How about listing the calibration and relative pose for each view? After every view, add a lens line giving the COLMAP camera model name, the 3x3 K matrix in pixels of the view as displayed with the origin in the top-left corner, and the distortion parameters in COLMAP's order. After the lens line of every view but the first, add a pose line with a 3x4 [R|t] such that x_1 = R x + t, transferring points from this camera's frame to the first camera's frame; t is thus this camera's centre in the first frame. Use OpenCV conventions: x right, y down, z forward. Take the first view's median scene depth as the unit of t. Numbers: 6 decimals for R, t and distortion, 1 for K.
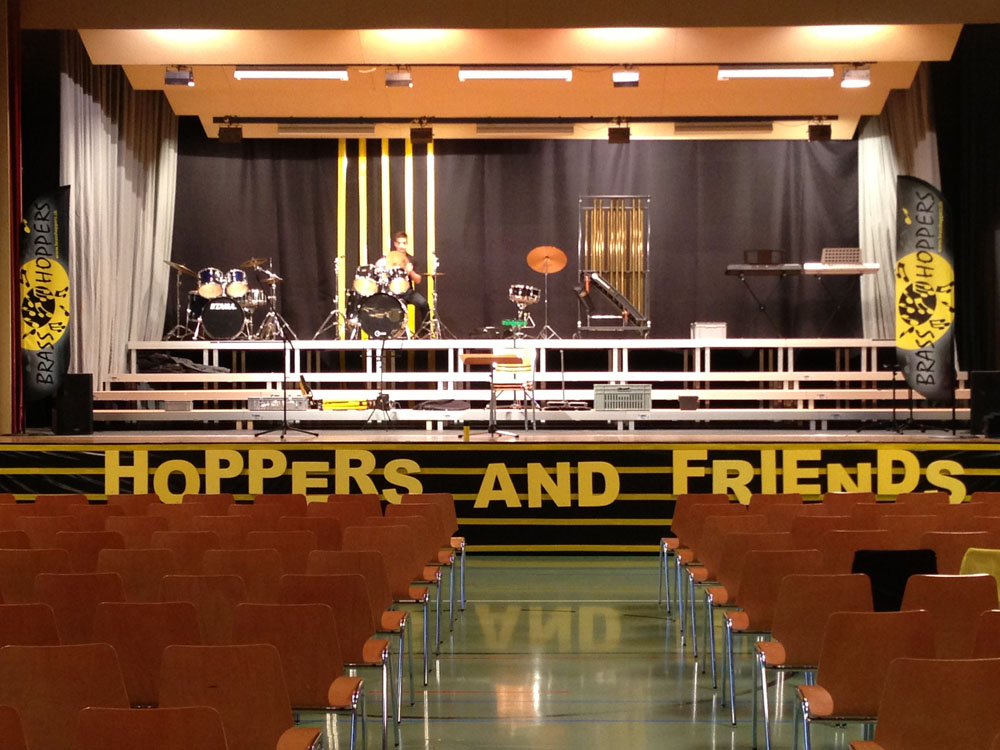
lens RADIAL K [[1669.0, 0, 512.6], [0, 1669.0, 378.6], [0, 0, 1]] dist [0.046617, 0.337247]
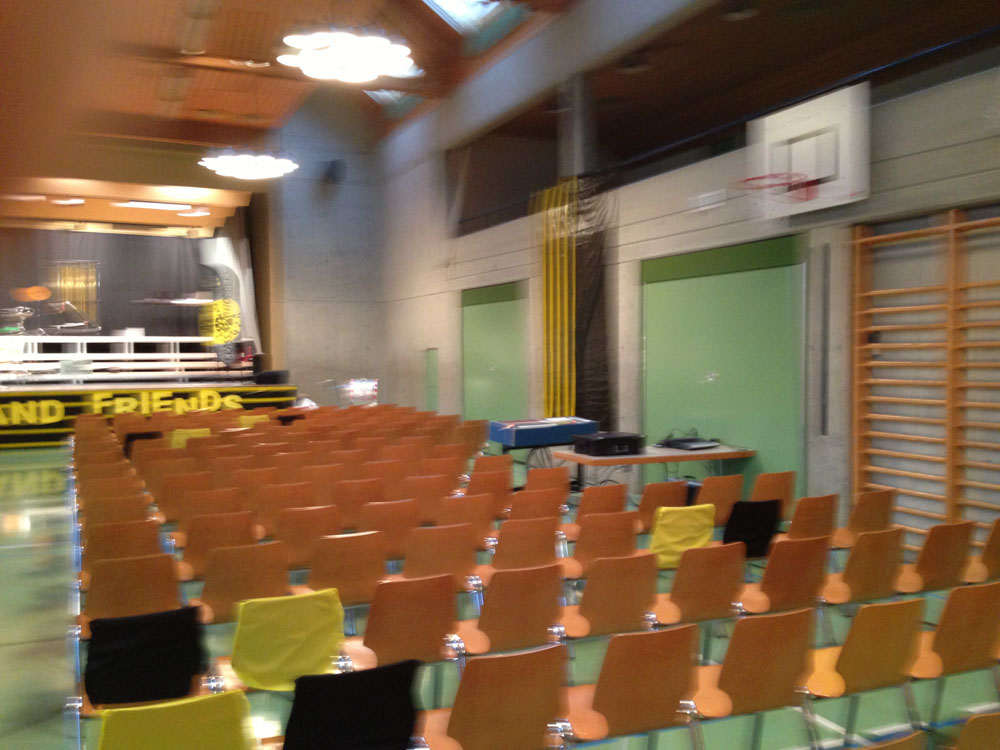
lens RADIAL K [[907.8, 0, 503.1], [0, 907.8, 375.1], [0, 0, 1]] dist [0.111411, -0.143668]
pose [[0.902645, -0.012559, 0.430204, 0.051492], [0.001904, 0.999681, 0.025187, -0.005758], [-0.430383, -0.021916, 0.902380, -0.182578]]
